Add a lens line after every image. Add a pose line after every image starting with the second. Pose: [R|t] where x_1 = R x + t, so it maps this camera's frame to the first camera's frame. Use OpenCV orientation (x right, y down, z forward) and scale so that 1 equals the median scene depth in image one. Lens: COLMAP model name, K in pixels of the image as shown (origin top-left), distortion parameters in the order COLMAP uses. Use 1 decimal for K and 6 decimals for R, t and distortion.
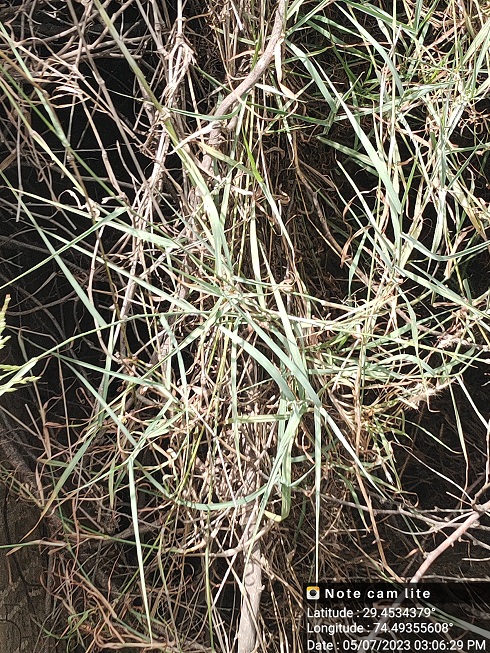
lens RADIAL K [[1576.4, 0, 245.0], [0, 1576.4, 326.5], [0, 0, 1]] dist [0.034254, 0.987283]
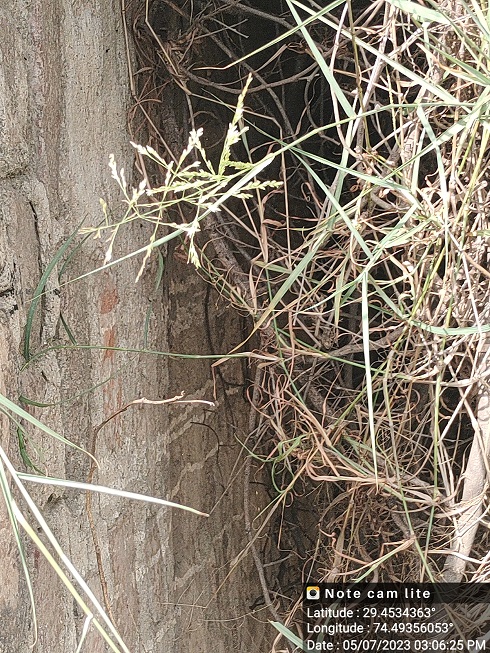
lens RADIAL K [[1576.4, 0, 245.0], [0, 1576.4, 326.5], [0, 0, 1]] dist [0.034254, 0.987283]
pose [[0.990572, 0.076476, -0.113661, -0.034521], [-0.059765, 0.987803, 0.143784, -0.005681], [0.123270, -0.135636, 0.983060, 0.139448]]
